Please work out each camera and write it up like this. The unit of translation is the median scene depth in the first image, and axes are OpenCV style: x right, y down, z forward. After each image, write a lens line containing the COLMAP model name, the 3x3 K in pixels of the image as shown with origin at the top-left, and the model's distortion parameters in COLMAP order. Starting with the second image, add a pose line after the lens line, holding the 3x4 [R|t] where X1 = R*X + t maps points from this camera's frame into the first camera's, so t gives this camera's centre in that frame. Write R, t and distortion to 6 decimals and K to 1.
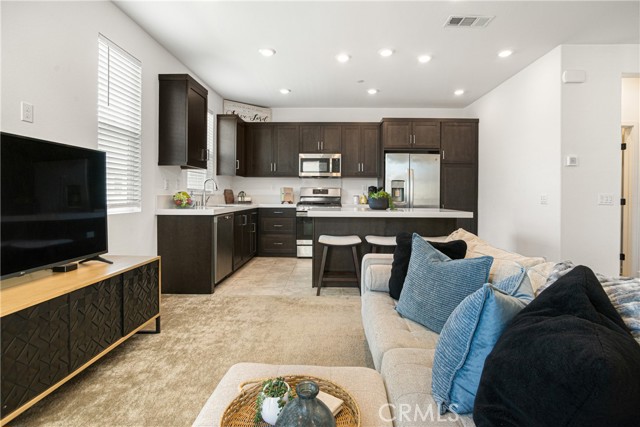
lens RADIAL K [[309.8, 0, 329.3], [0, 309.8, 193.2], [0, 0, 1]] dist [-0.000215, 0.000492]
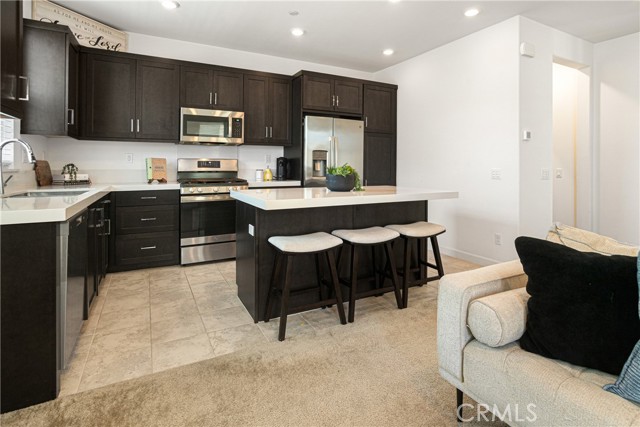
lens RADIAL K [[316.5, 0, 318.9], [0, 316.5, 162.1], [0, 0, 1]] dist [-0.014430, 0.000893]
pose [[0.873104, 0.001716, 0.487531, -0.179719], [-0.001119, 0.999998, -0.001514, -0.009991], [-0.487533, 0.000776, 0.873104, 0.287852]]
